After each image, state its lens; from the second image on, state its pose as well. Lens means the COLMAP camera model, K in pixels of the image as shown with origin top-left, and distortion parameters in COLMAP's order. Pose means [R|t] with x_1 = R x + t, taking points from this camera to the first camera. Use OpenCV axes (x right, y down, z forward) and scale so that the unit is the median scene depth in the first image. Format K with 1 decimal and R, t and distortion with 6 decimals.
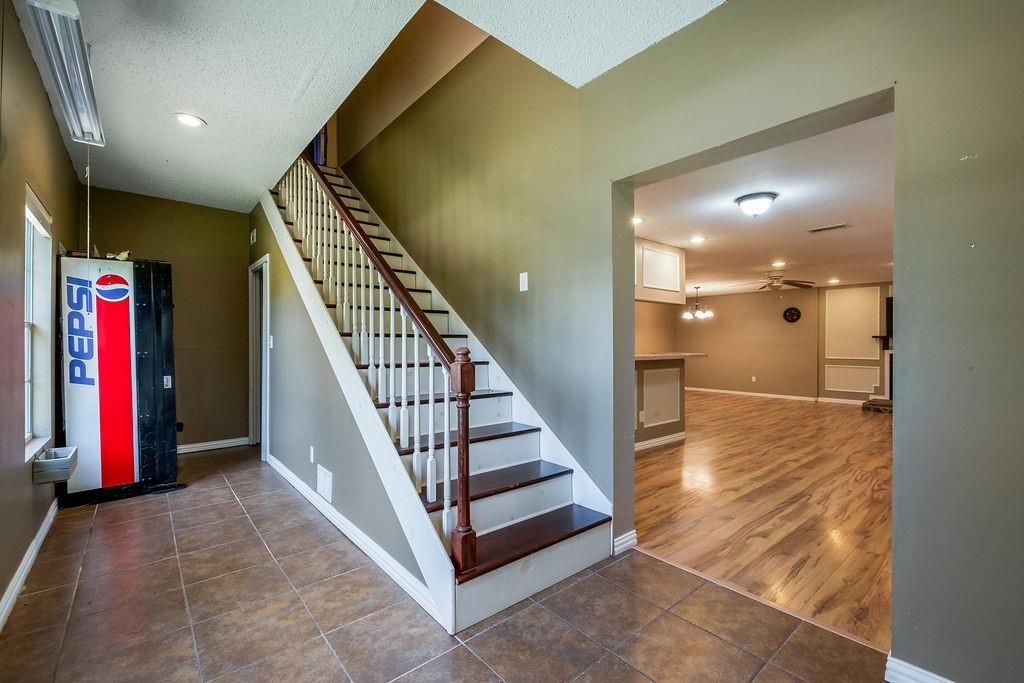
lens RADIAL K [[434.2, 0, 512.0], [0, 434.2, 341.5], [0, 0, 1]] dist [0.014150, -0.008640]
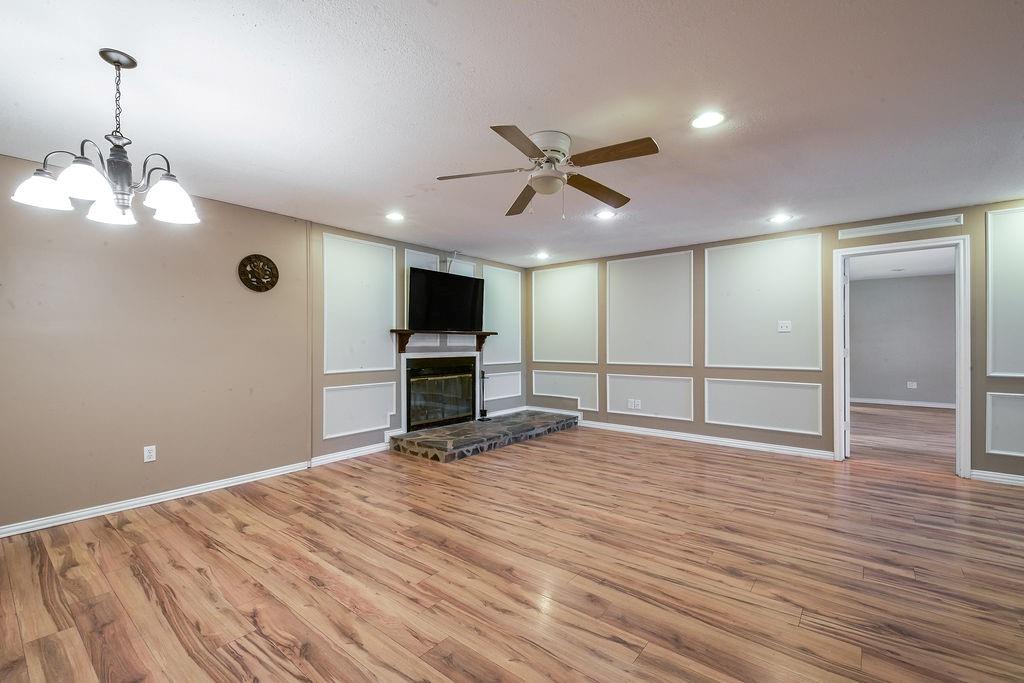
lens RADIAL K [[440.1, 0, 504.4], [0, 440.1, 343.6], [0, 0, 1]] dist [-0.002208, -0.000503]
pose [[-0.175640, -0.005437, 0.984439, 0.221228], [-0.001371, 0.999985, 0.005279, 0.002987], [-0.984453, -0.000423, -0.175645, 0.957245]]
